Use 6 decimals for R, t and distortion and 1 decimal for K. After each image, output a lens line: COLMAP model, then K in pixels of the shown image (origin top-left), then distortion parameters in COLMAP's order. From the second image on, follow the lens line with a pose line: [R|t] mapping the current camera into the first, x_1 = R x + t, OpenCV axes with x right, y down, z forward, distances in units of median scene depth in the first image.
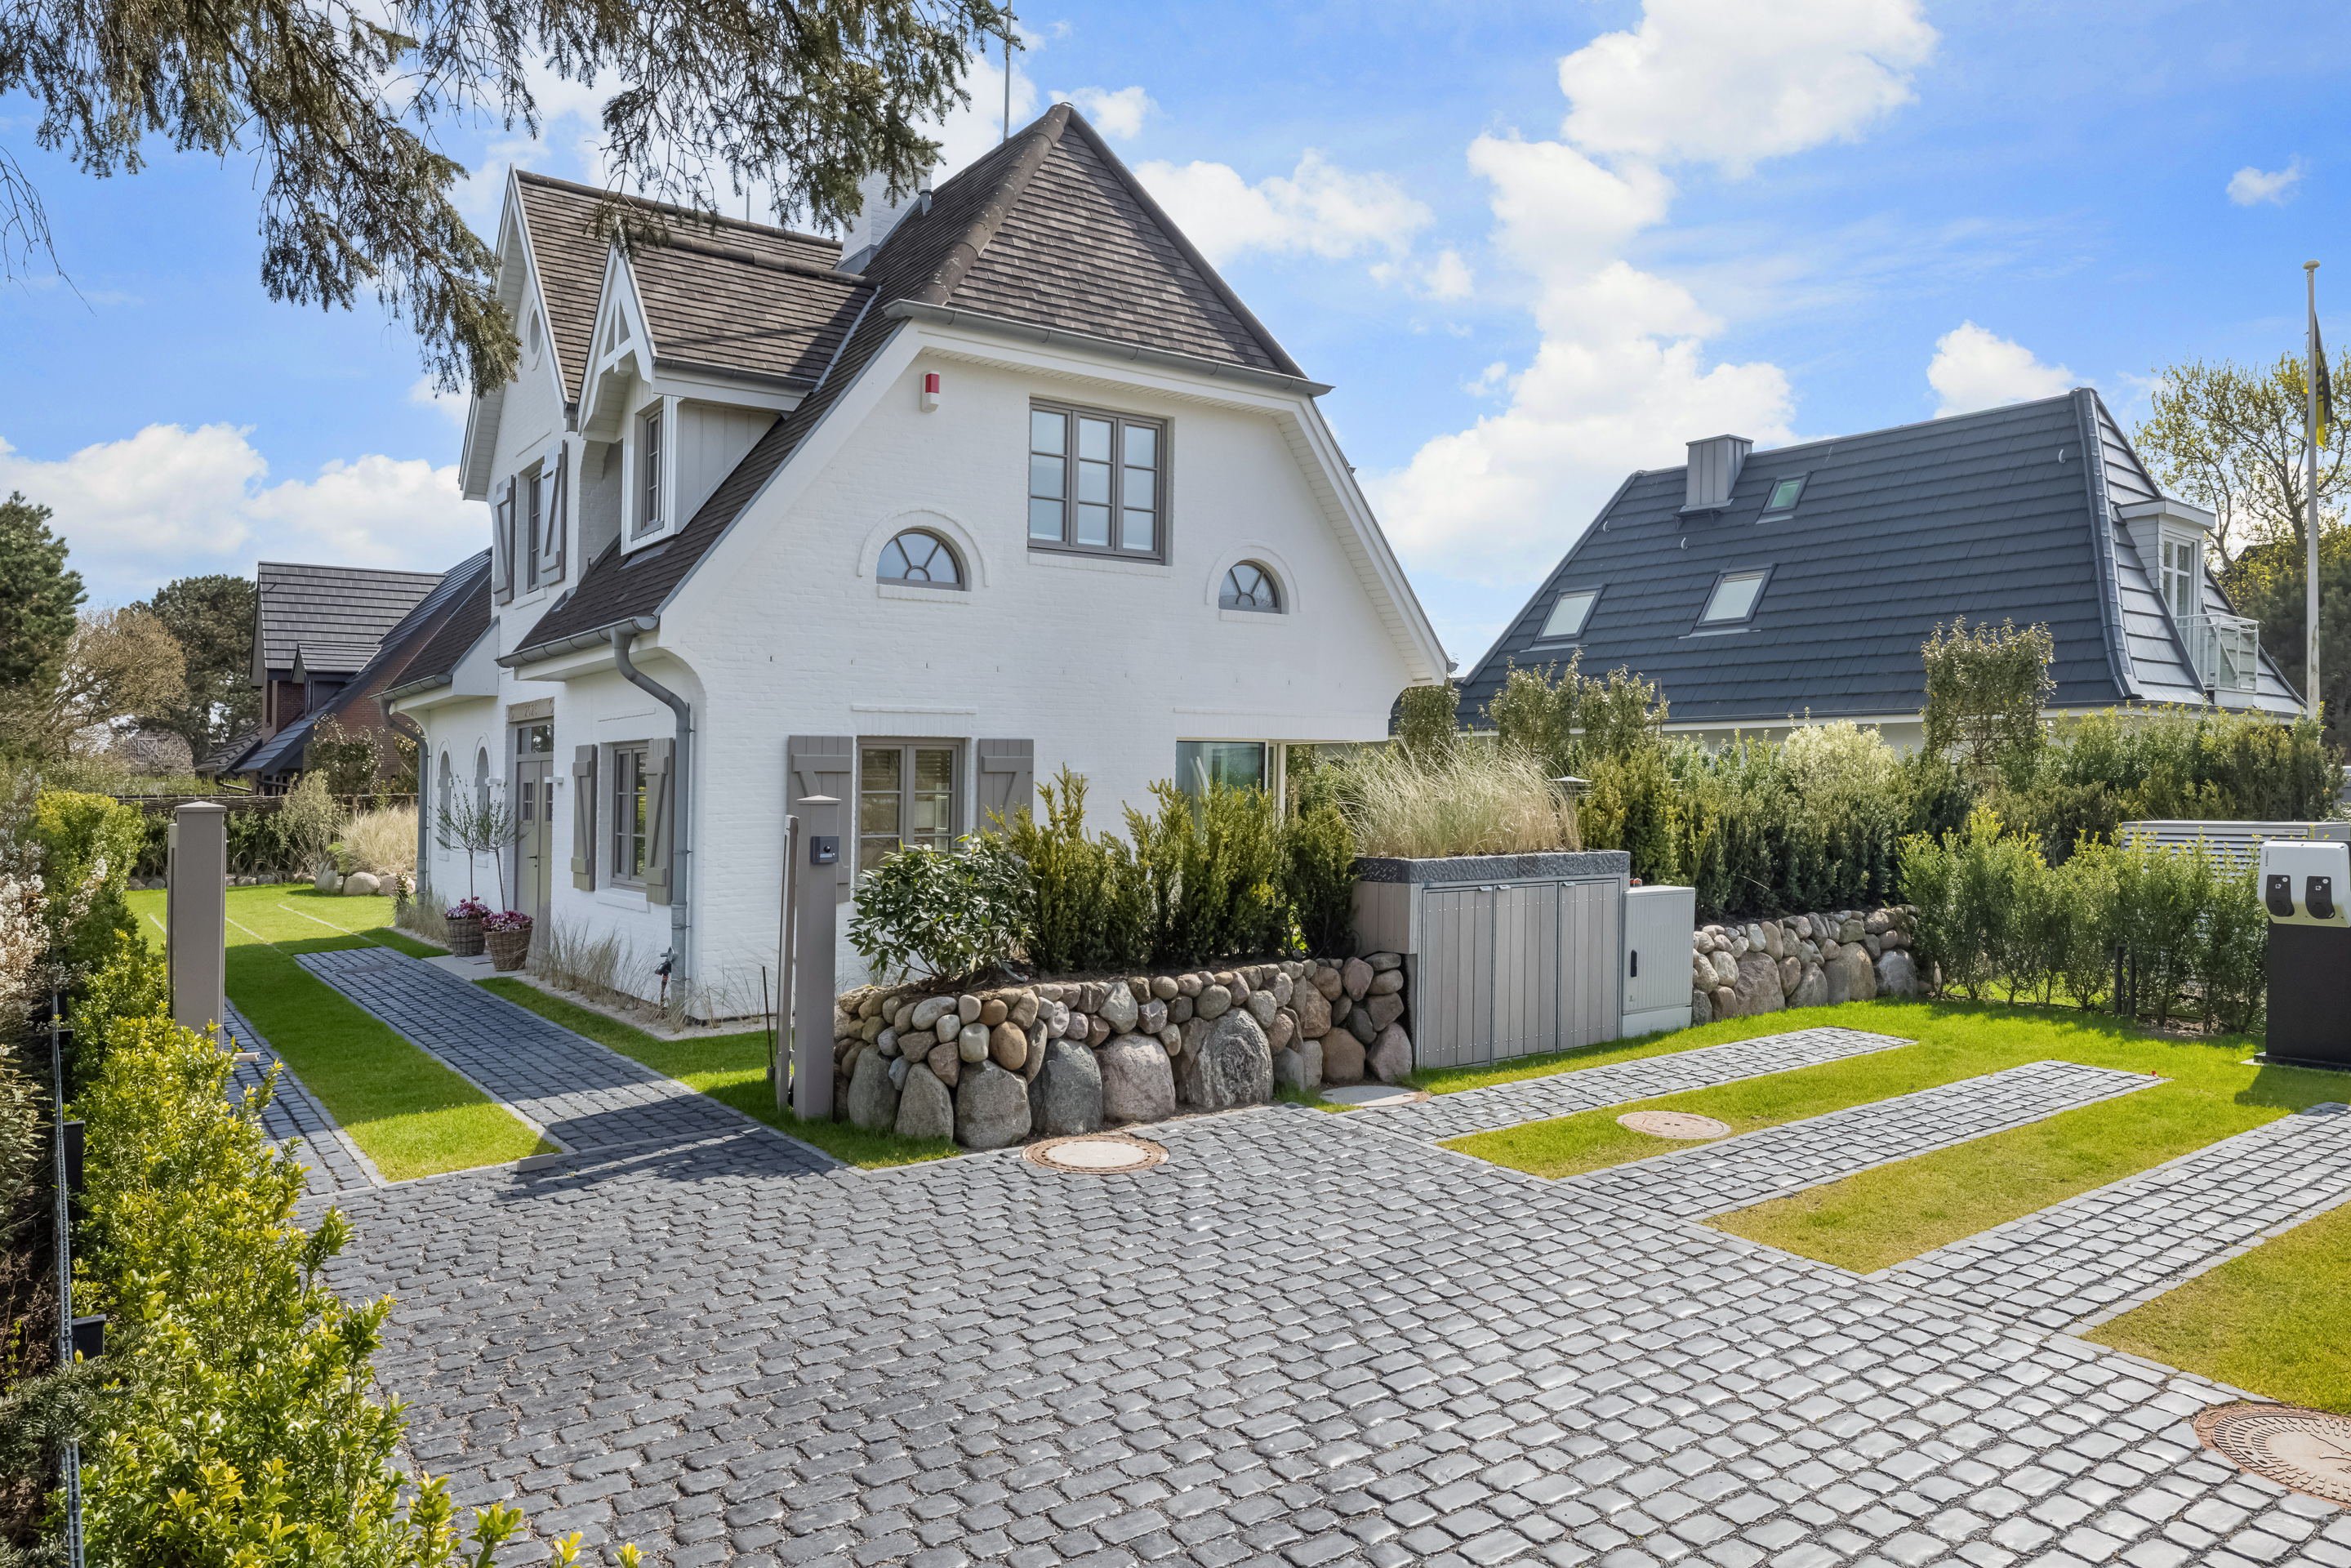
lens RADIAL K [[1496.3, 0, 1178.0], [0, 1496.3, 716.7], [0, 0, 1]] dist [0.000932, 0.000091]
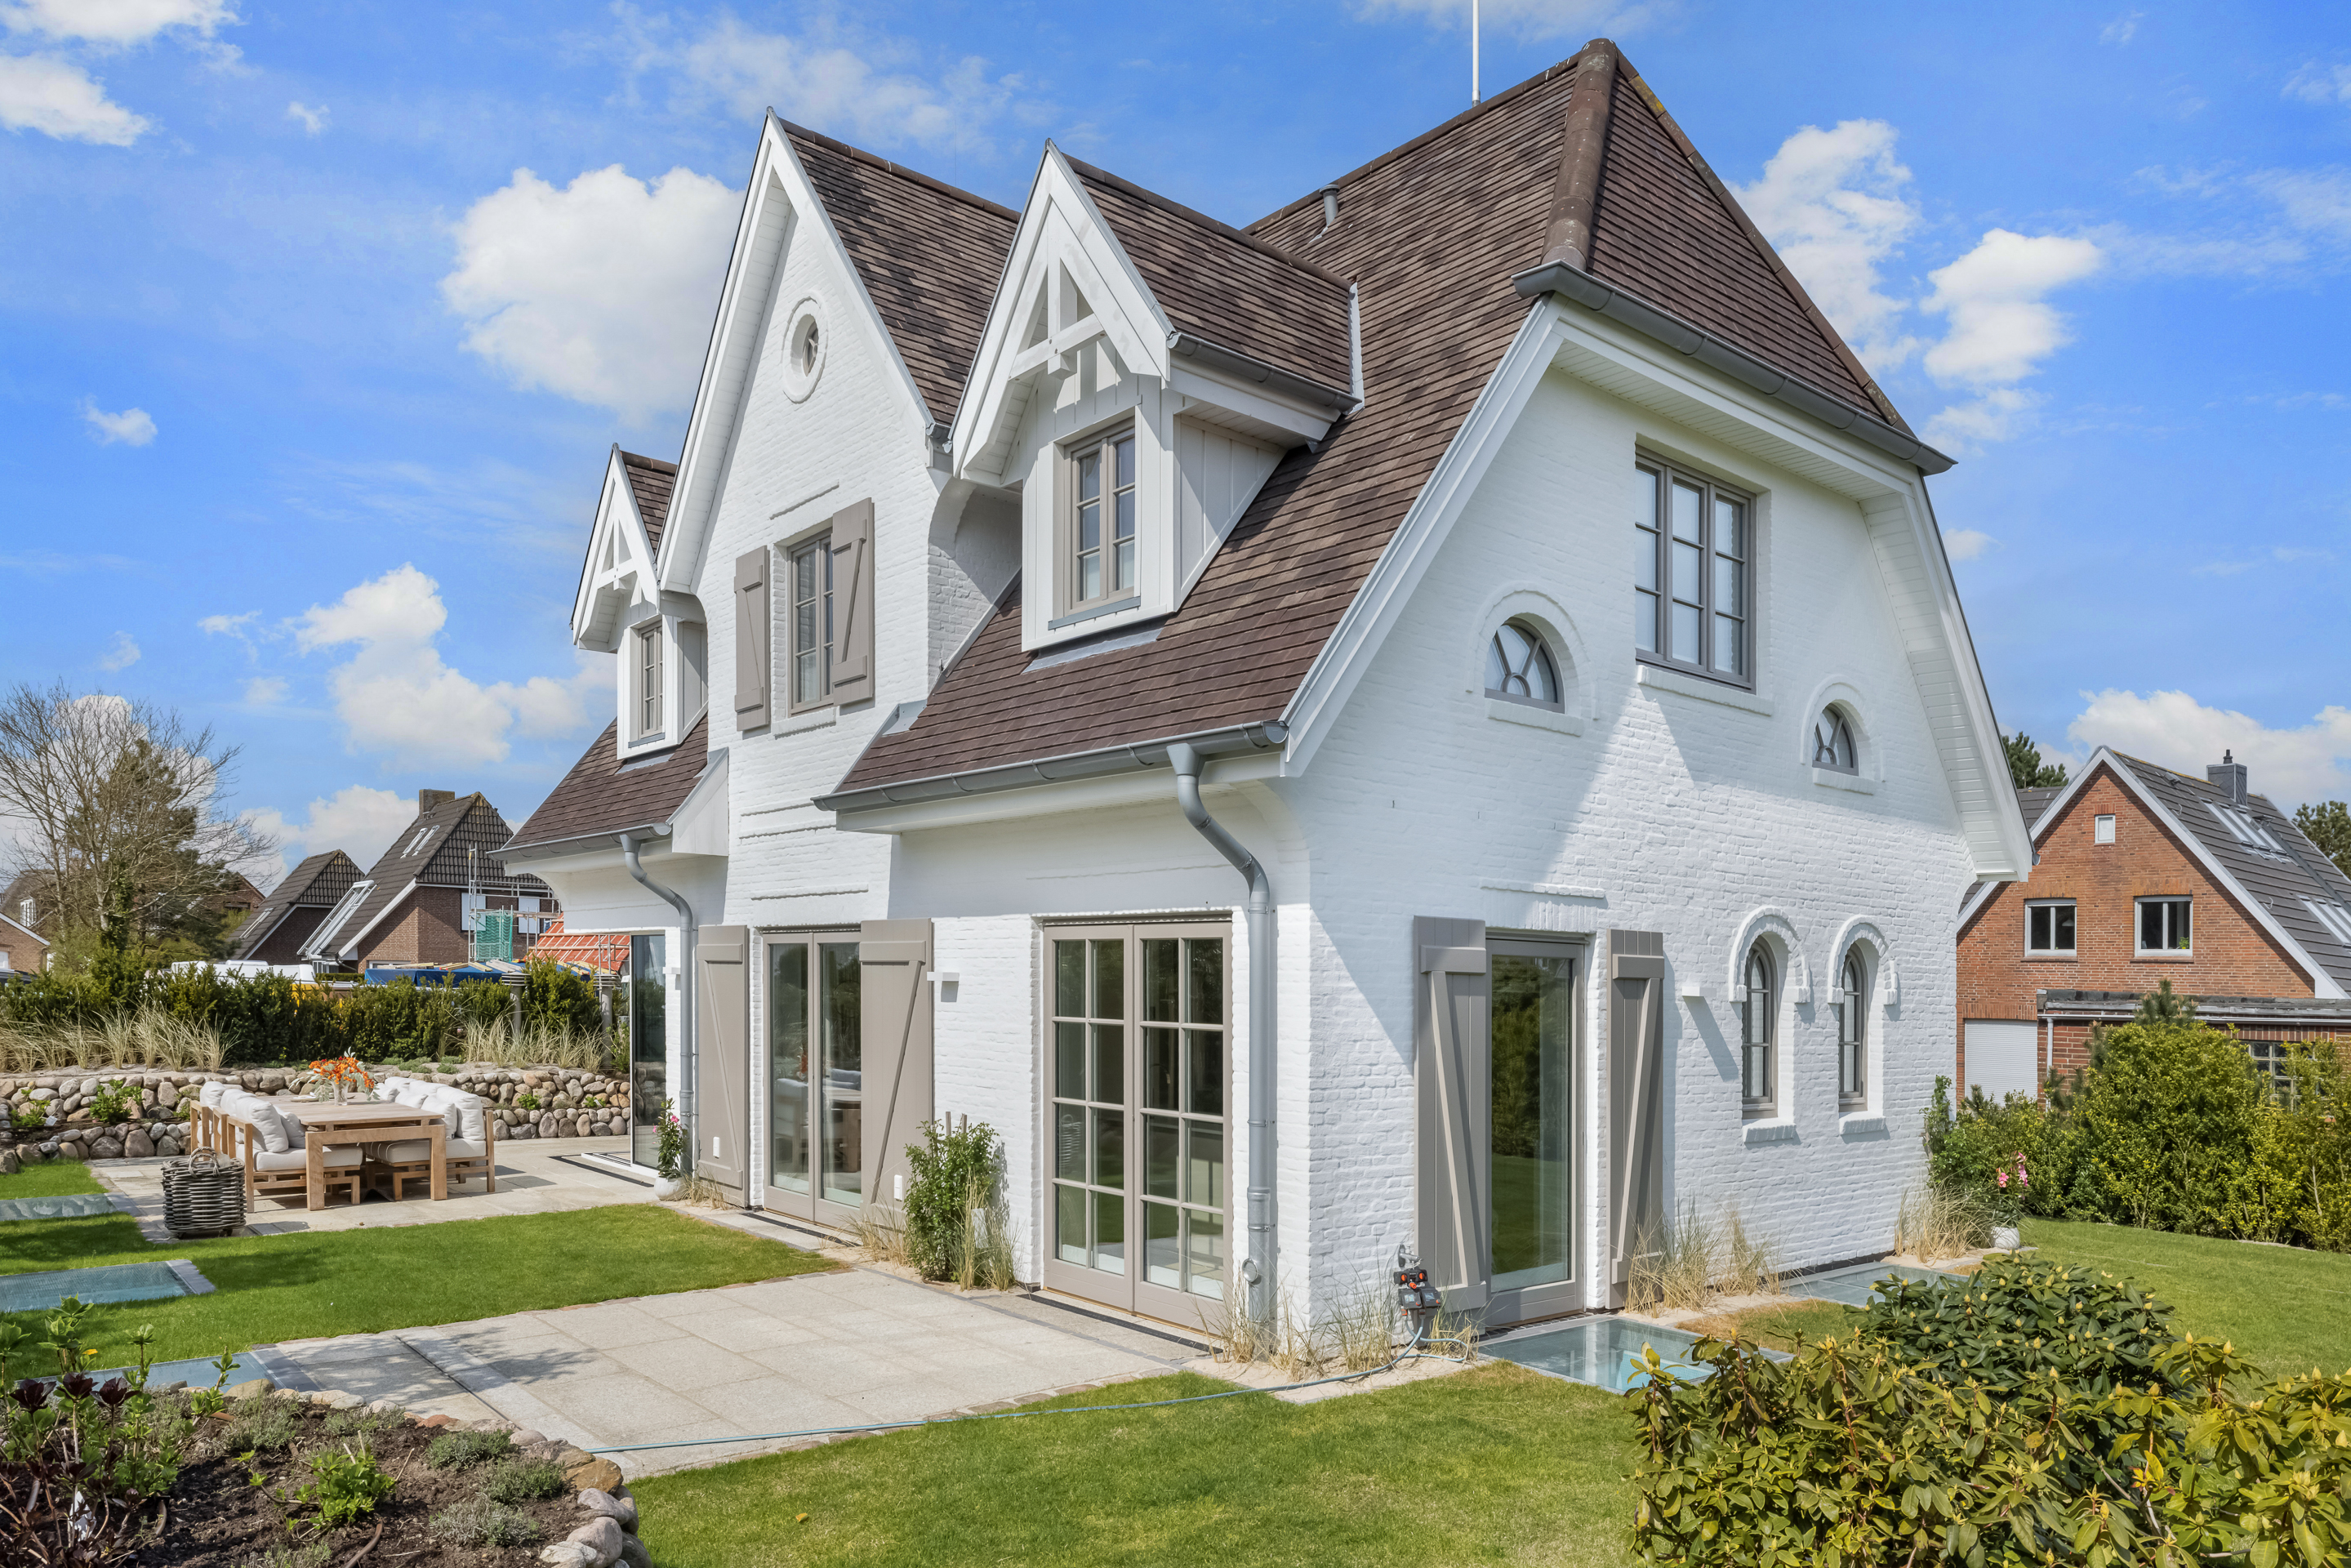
lens RADIAL K [[1496.3, 0, 1178.0], [0, 1496.3, 716.7], [0, 0, 1]] dist [0.000932, 0.000091]
pose [[0.999841, 0.015625, 0.008553, -0.289096], [-0.014202, 0.989079, -0.146699, 0.012072], [-0.010752, 0.146554, 0.989144, 0.332331]]
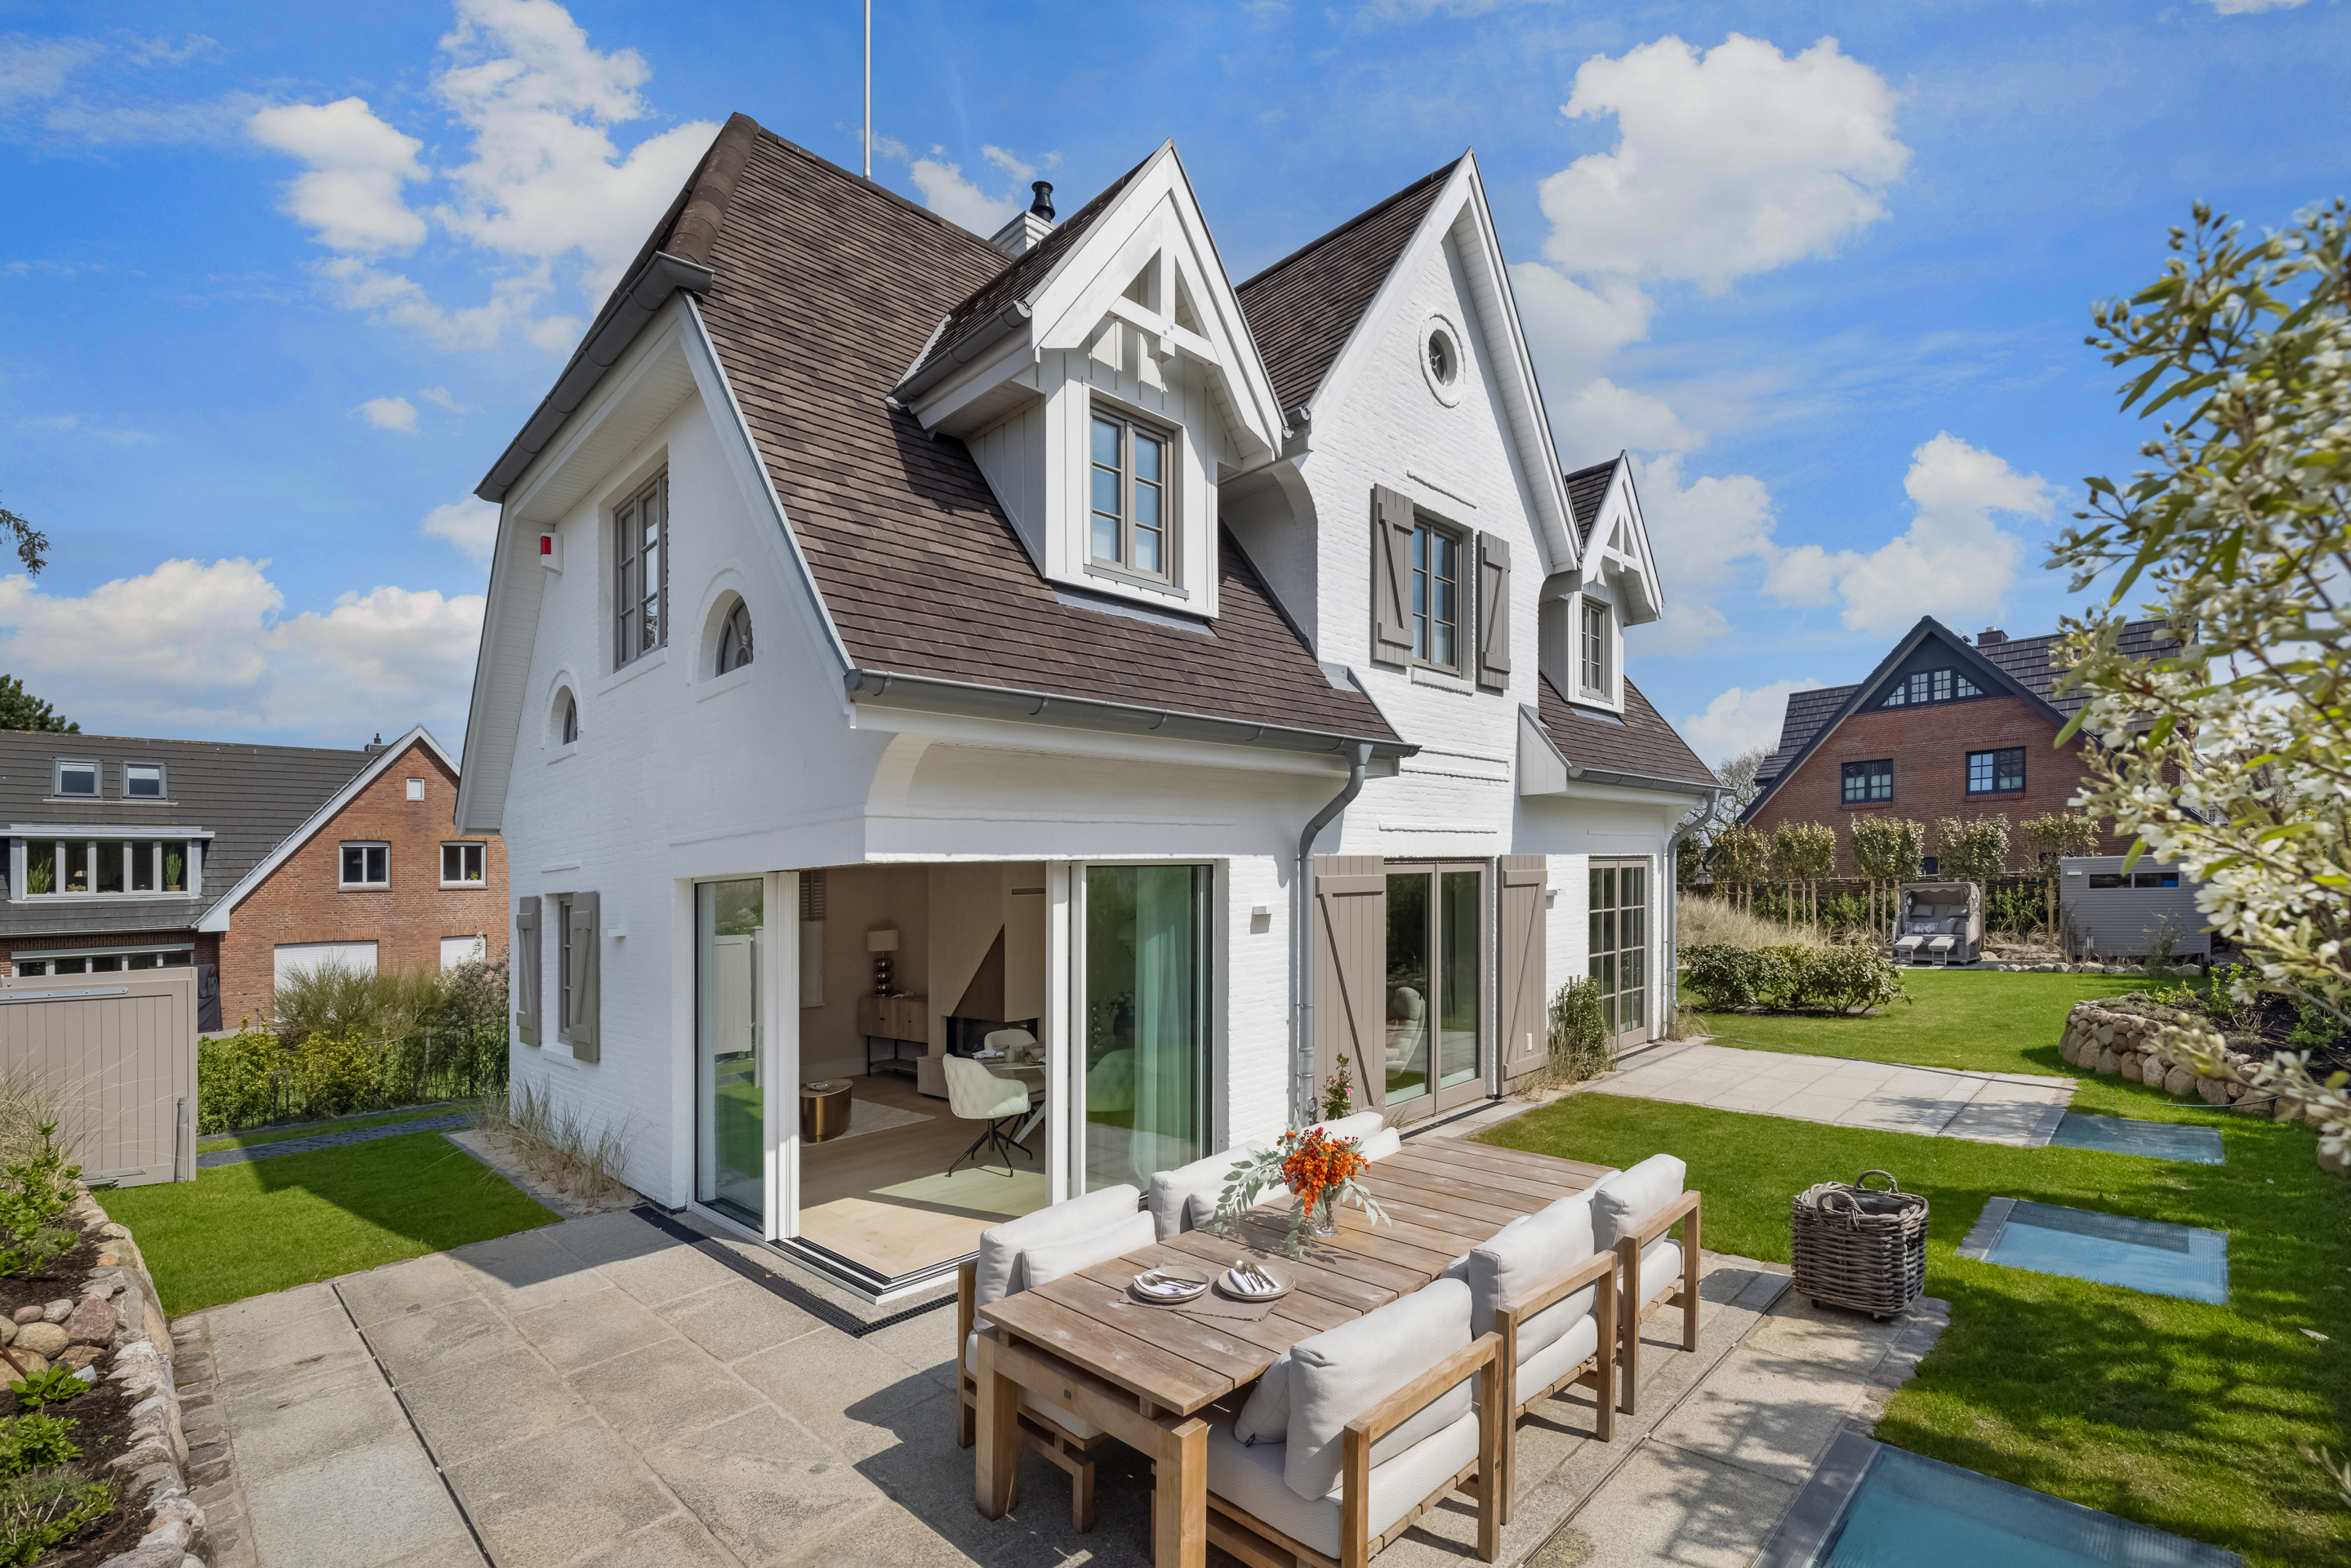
lens RADIAL K [[1044.7, 0, 1181.0], [0, 1044.7, 824.3], [0, 0, 1]] dist [0.000522, 0.000058]
pose [[-0.107895, 0.058214, 0.992456, -1.122706], [0.004254, 0.998302, -0.058095, 0.023700], [-0.994153, -0.002047, -0.107959, 1.389483]]
